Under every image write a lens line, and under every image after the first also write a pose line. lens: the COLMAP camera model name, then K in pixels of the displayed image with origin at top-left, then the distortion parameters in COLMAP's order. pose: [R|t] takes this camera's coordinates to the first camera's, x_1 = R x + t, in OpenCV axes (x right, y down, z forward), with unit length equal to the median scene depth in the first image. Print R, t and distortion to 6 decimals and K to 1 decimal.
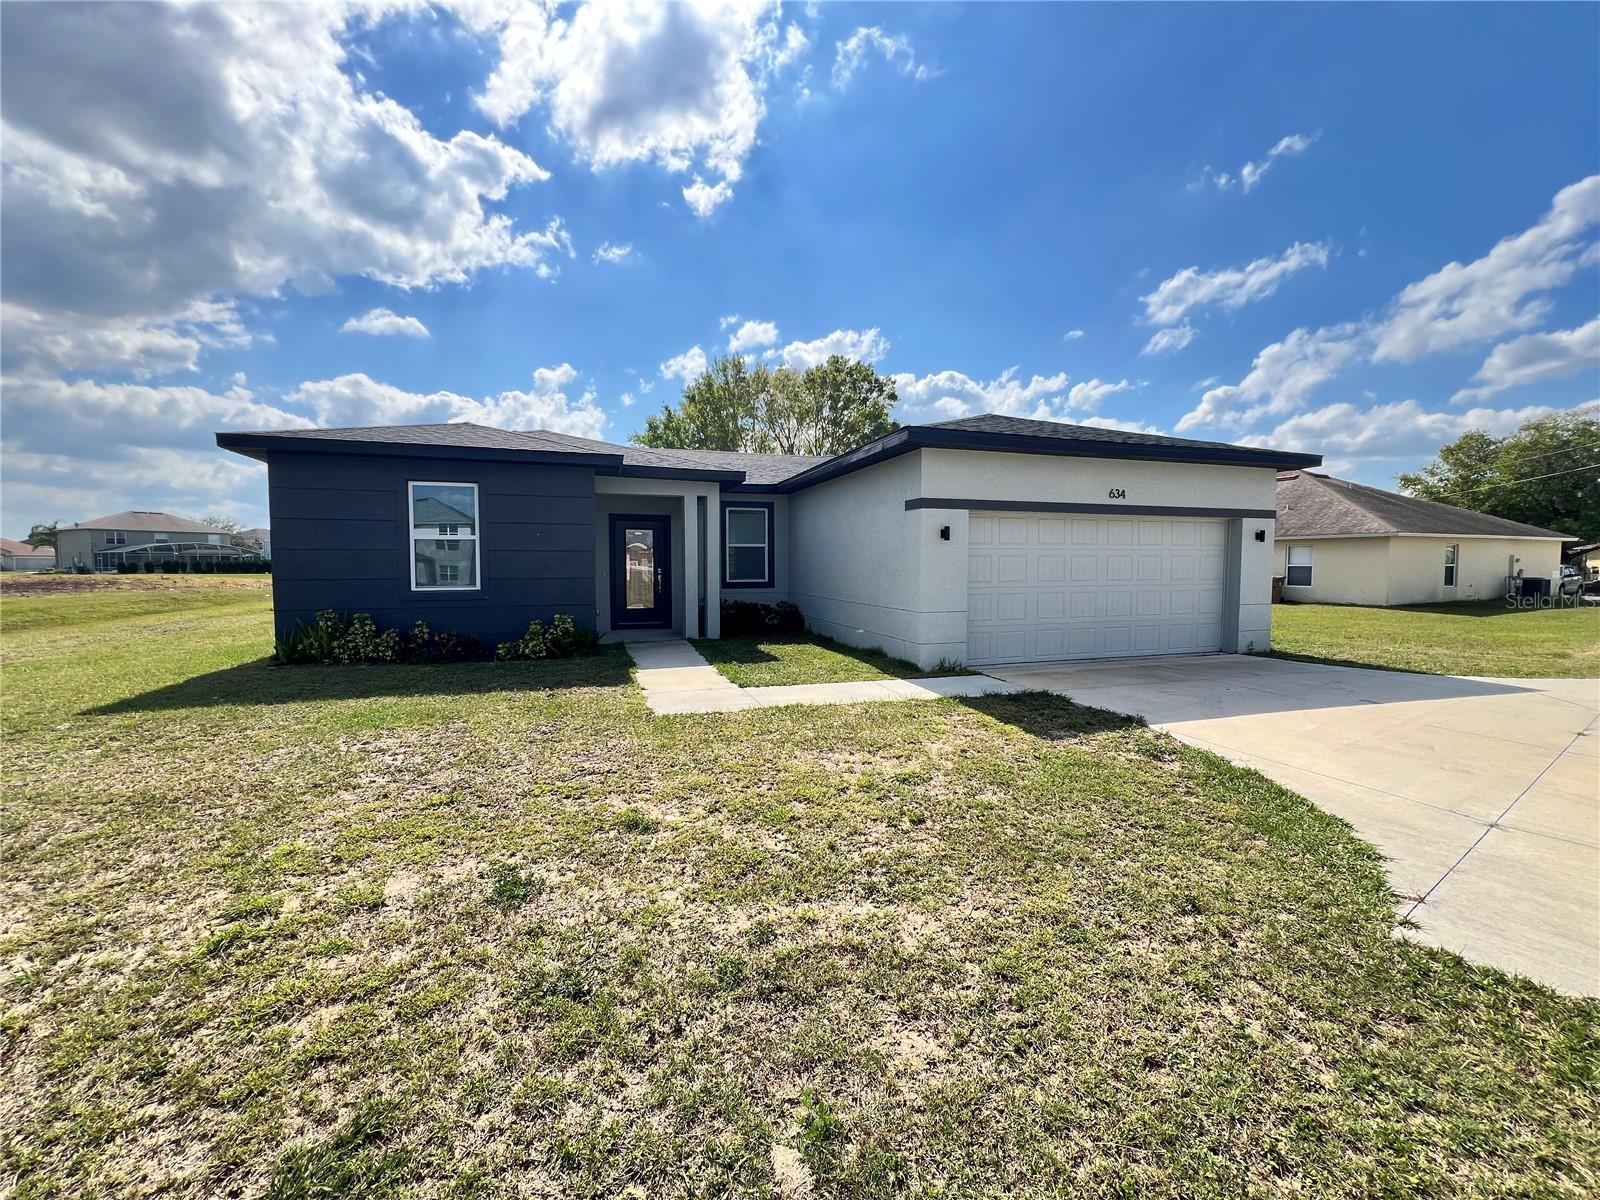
lens RADIAL K [[641.2, 0, 794.5], [0, 641.2, 595.4], [0, 0, 1]] dist [0.022525, 0.000330]
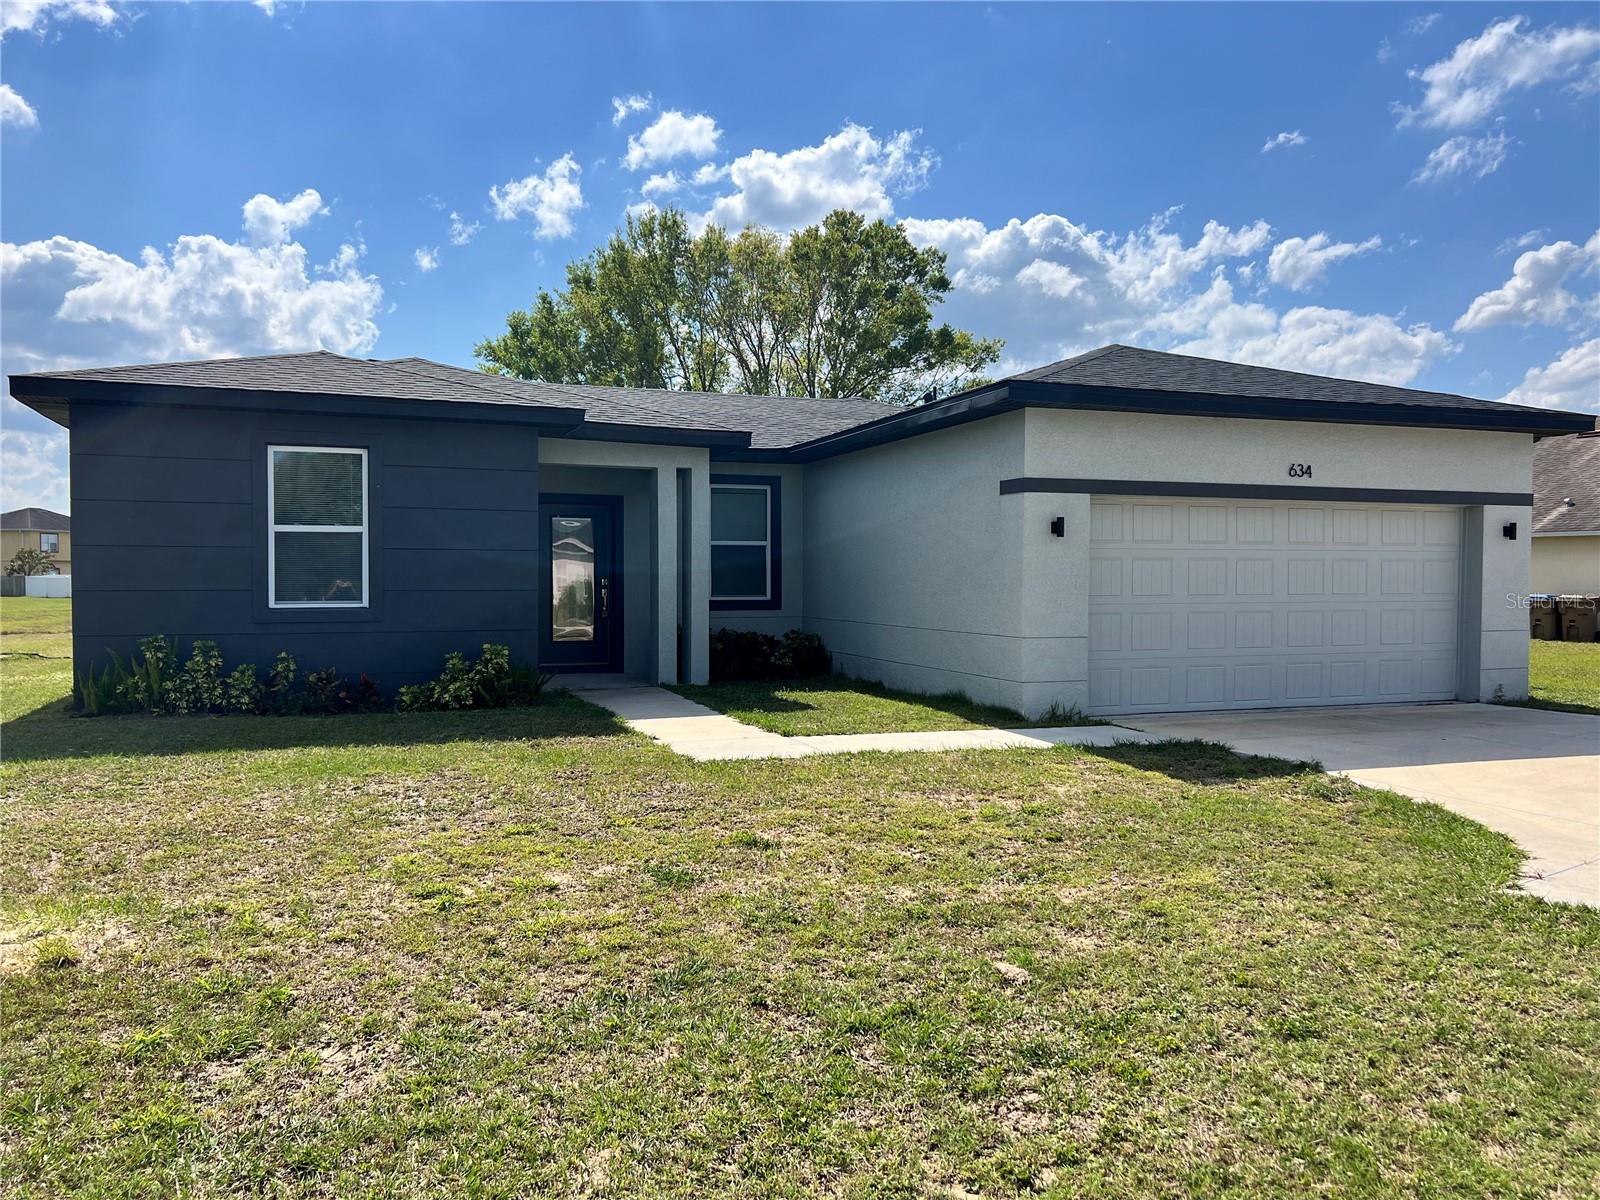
lens RADIAL K [[1224.6, 0, 794.8], [0, 1224.6, 607.4], [0, 0, 1]] dist [0.106394, -0.017414]
pose [[0.998834, 0.001892, 0.048243, -0.112142], [-0.000706, 0.999697, -0.024605, 0.024175], [-0.048275, 0.024542, 0.998533, -0.319378]]
